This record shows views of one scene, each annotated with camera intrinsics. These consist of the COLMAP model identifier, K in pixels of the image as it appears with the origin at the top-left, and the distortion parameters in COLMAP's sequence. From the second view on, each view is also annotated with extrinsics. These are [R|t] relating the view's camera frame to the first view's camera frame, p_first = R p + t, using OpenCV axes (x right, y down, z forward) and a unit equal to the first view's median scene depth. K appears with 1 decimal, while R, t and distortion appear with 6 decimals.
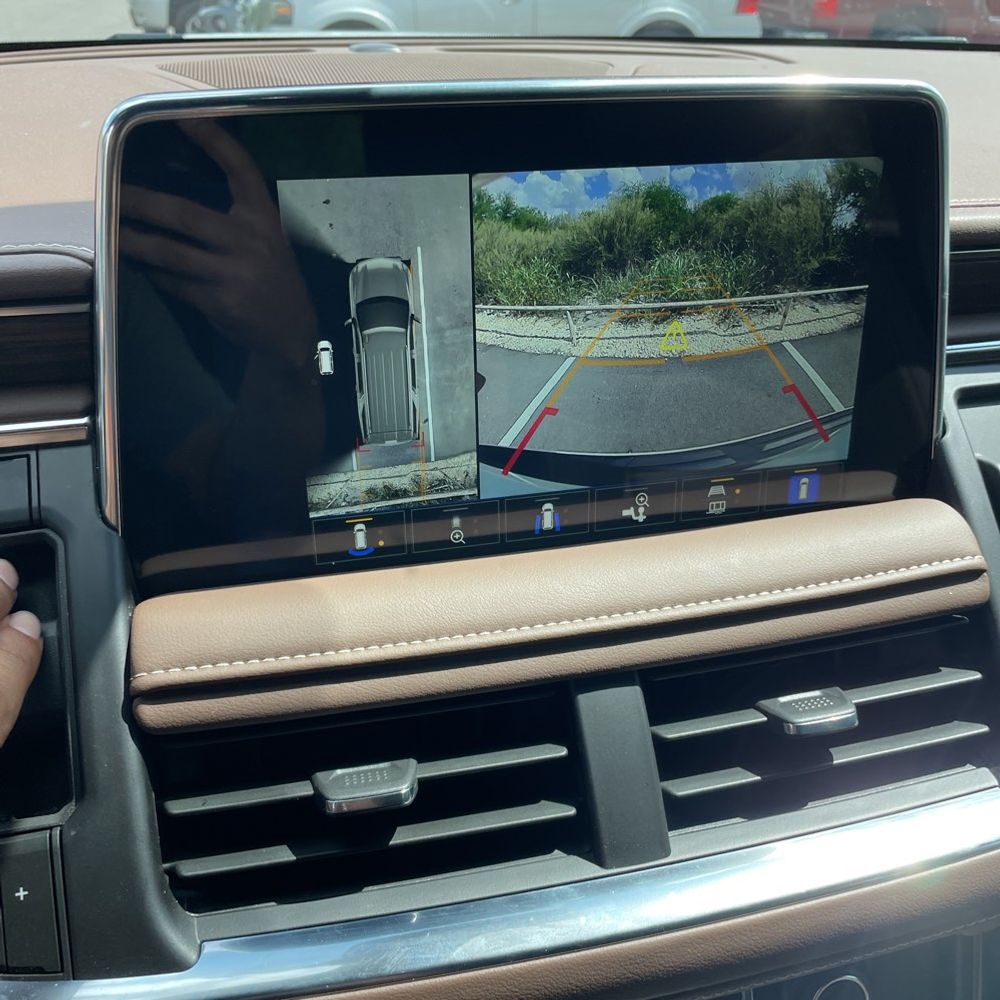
lens RADIAL K [[1009.6, 0, 495.2], [0, 1009.6, 500.2], [0, 0, 1]] dist [0.085243, -0.117422]
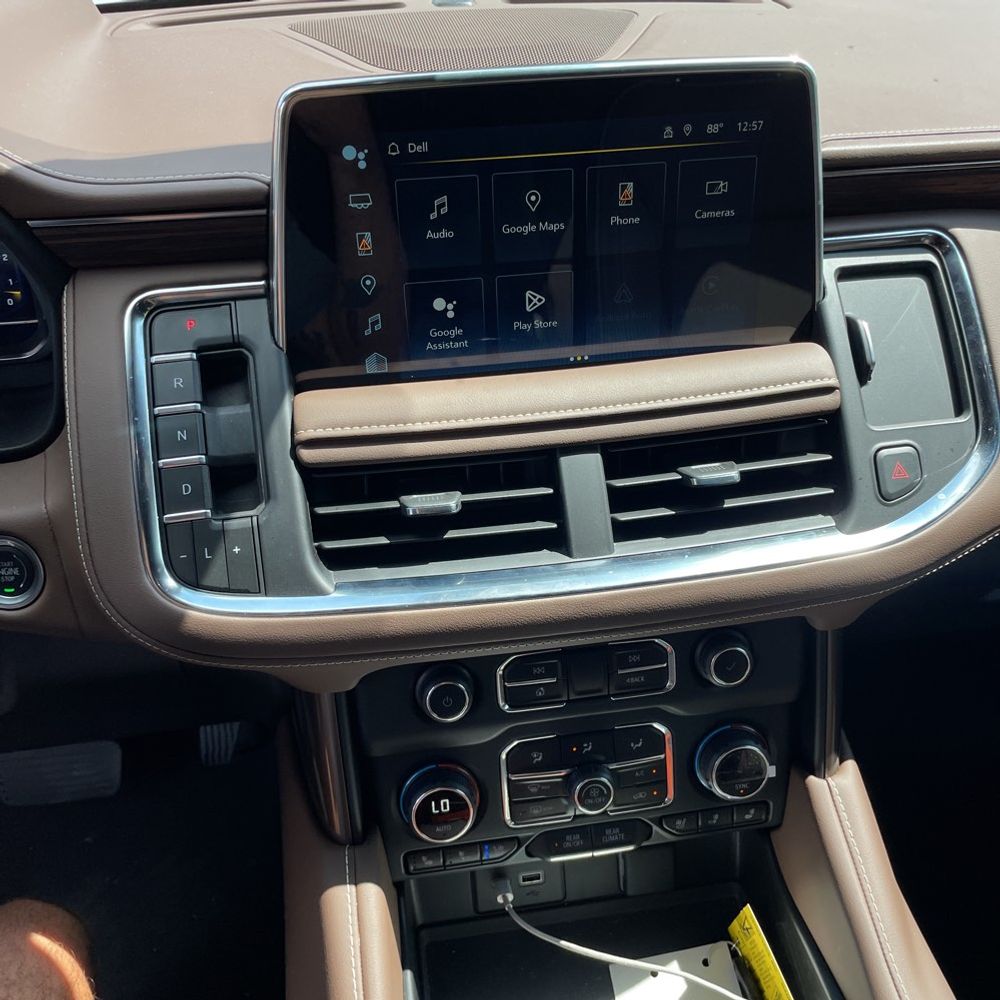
lens RADIAL K [[1011.8, 0, 493.0], [0, 1011.8, 495.8], [0, 0, 1]] dist [0.115357, -0.161426]
pose [[0.995938, 0.022572, -0.087167, 0.118701], [-0.015211, 0.996332, 0.084211, 0.120624], [0.088748, -0.082543, 0.992628, -0.633499]]
